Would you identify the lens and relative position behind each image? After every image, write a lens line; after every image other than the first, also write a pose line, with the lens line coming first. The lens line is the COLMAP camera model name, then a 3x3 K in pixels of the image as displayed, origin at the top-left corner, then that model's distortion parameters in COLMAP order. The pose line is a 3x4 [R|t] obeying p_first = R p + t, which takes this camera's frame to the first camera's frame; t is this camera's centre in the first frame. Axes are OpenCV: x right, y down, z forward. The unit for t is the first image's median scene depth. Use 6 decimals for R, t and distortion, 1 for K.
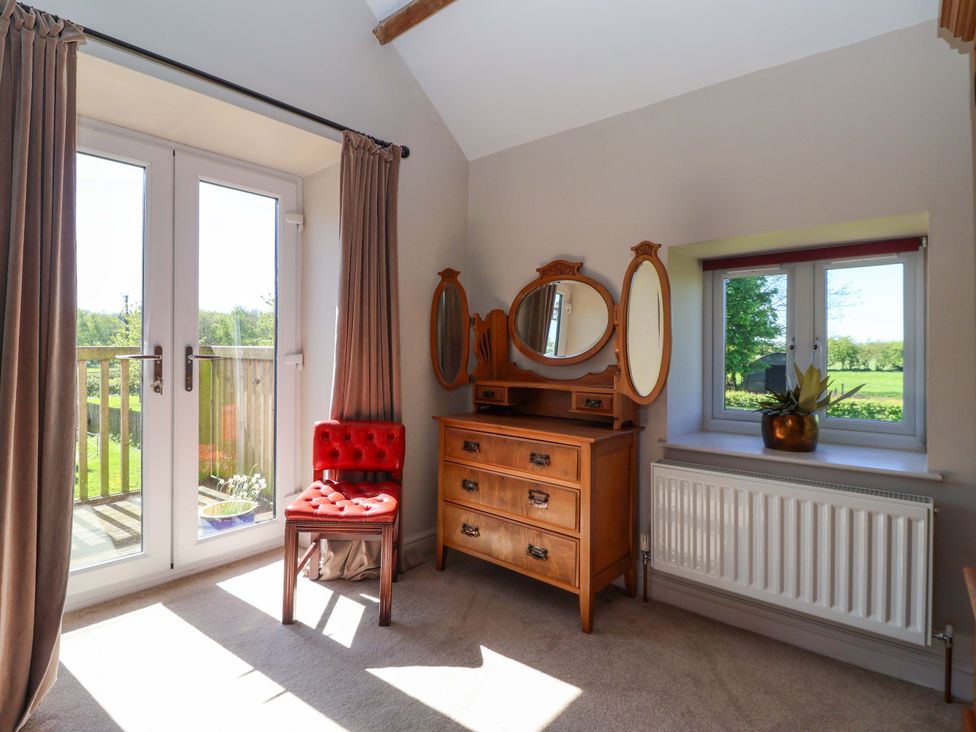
lens RADIAL K [[498.7, 0, 468.1], [0, 498.7, 350.8], [0, 0, 1]] dist [0.000280, -0.010437]
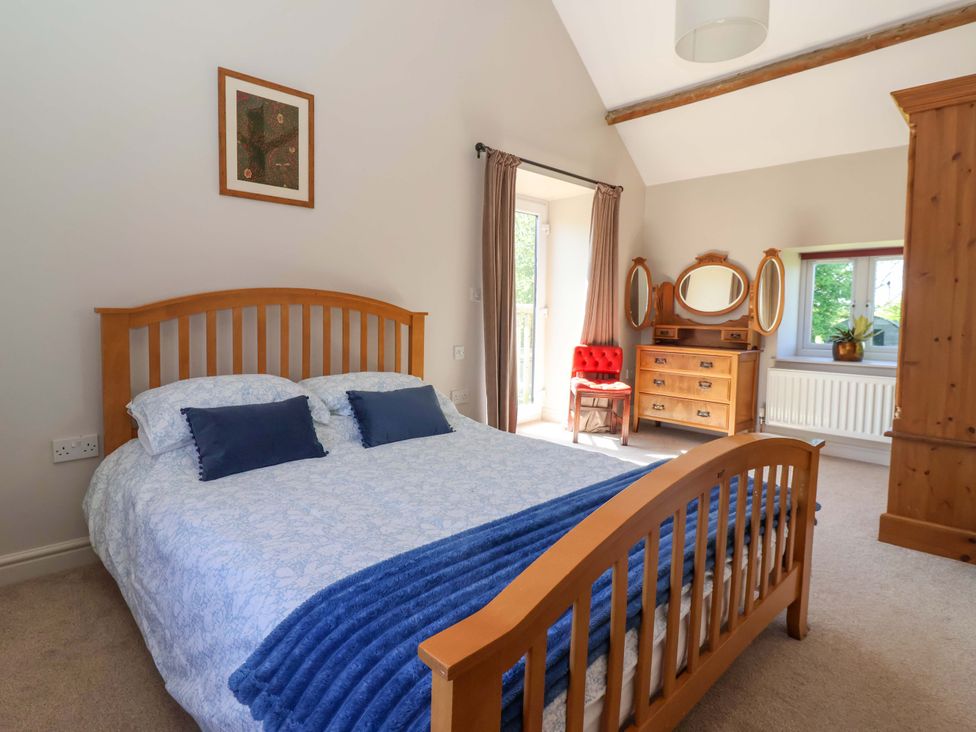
lens RADIAL K [[514.1, 0, 480.3], [0, 514.1, 348.3], [0, 0, 1]] dist [0.003974, -0.015004]
pose [[0.996260, 0.013295, -0.085373, -0.488991], [-0.007124, 0.997366, 0.072183, 0.020475], [0.086108, -0.071305, 0.993731, -0.896516]]
